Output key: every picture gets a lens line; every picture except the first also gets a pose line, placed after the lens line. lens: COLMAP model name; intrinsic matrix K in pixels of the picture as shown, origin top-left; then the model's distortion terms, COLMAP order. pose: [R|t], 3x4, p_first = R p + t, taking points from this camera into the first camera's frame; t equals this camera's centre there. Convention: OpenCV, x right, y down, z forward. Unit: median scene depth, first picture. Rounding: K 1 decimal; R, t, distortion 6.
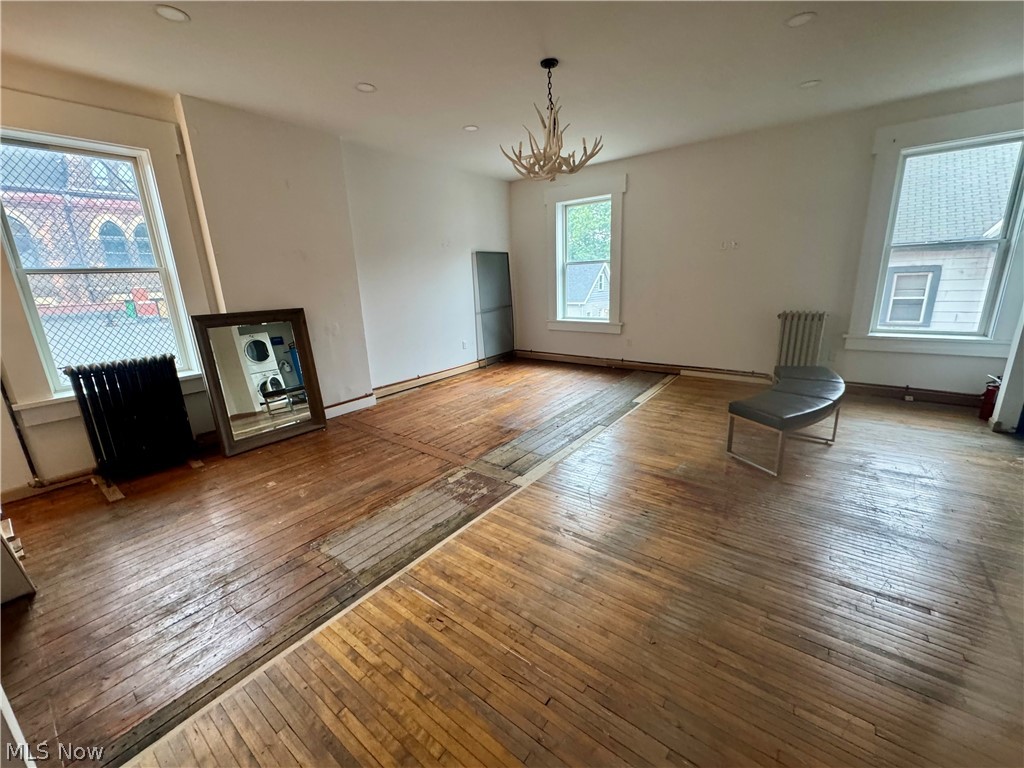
lens RADIAL K [[409.6, 0, 509.3], [0, 409.6, 382.6], [0, 0, 1]] dist [-0.003988, -0.000103]
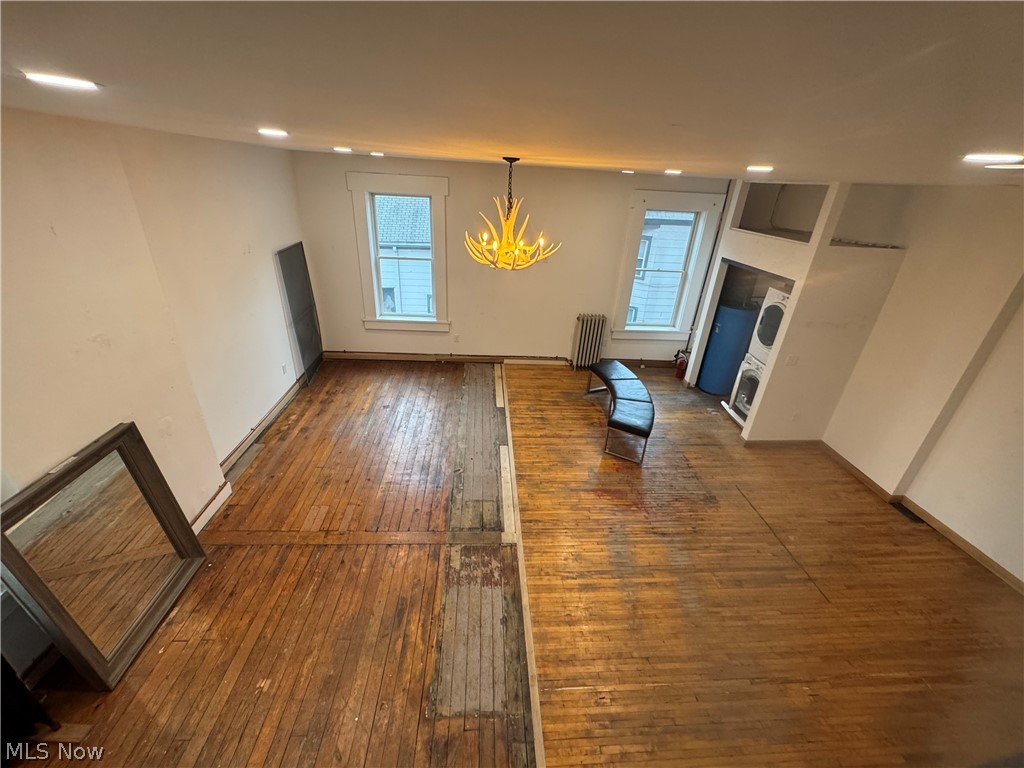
lens RADIAL K [[409.6, 0, 507.5], [0, 409.6, 386.2], [0, 0, 1]] dist [-0.003988, -0.000103]
pose [[0.753292, -0.226892, 0.617310, -0.673183], [0.088105, 0.964961, 0.247159, -0.522350], [-0.651758, -0.131795, 0.746888, 0.216730]]
